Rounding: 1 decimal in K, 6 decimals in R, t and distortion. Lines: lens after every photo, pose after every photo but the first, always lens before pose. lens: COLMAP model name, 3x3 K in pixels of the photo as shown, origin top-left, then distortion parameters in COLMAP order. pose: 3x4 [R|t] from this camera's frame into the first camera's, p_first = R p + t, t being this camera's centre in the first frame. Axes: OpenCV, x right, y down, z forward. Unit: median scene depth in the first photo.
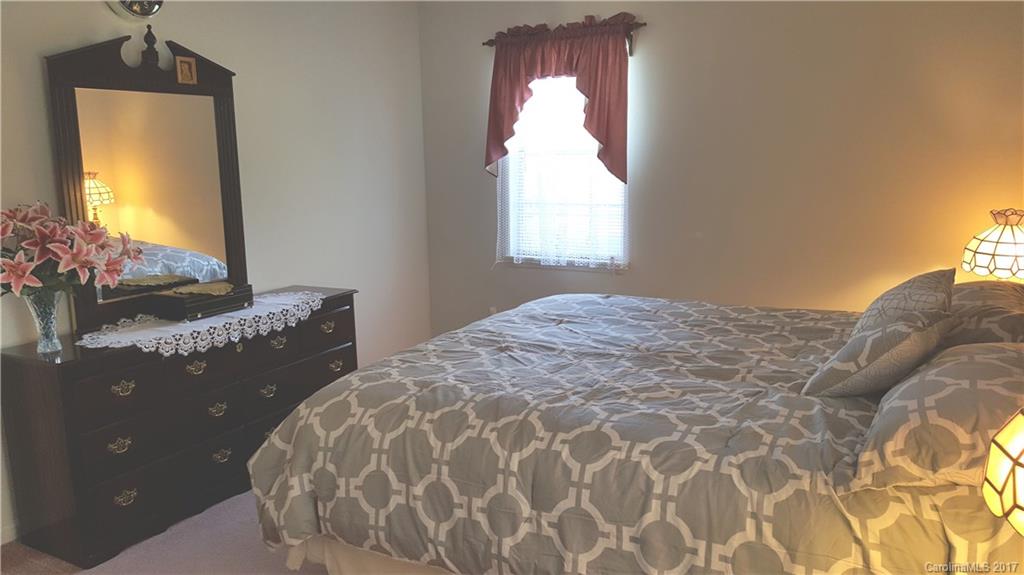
lens RADIAL K [[761.9, 0, 512.1], [0, 761.9, 309.9], [0, 0, 1]] dist [0.050397, -0.001373]
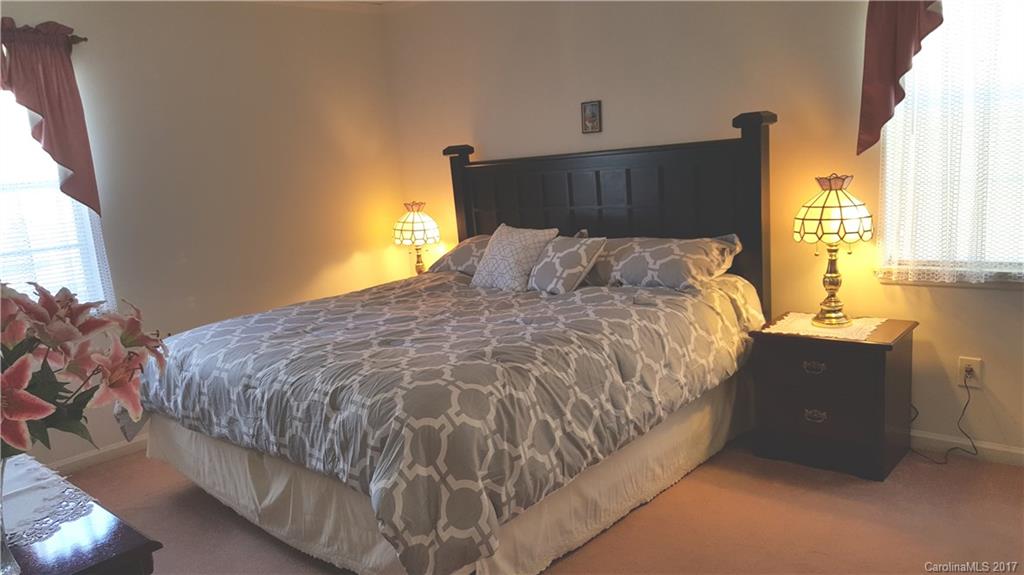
lens RADIAL K [[767.1, 0, 496.5], [0, 767.1, 287.4], [0, 0, 1]] dist [0.082895, -0.005010]
pose [[0.227963, -0.167362, 0.959178, -1.246153], [0.269809, 0.957397, 0.102927, -0.112860], [-0.935541, 0.235331, 0.263407, 0.713158]]
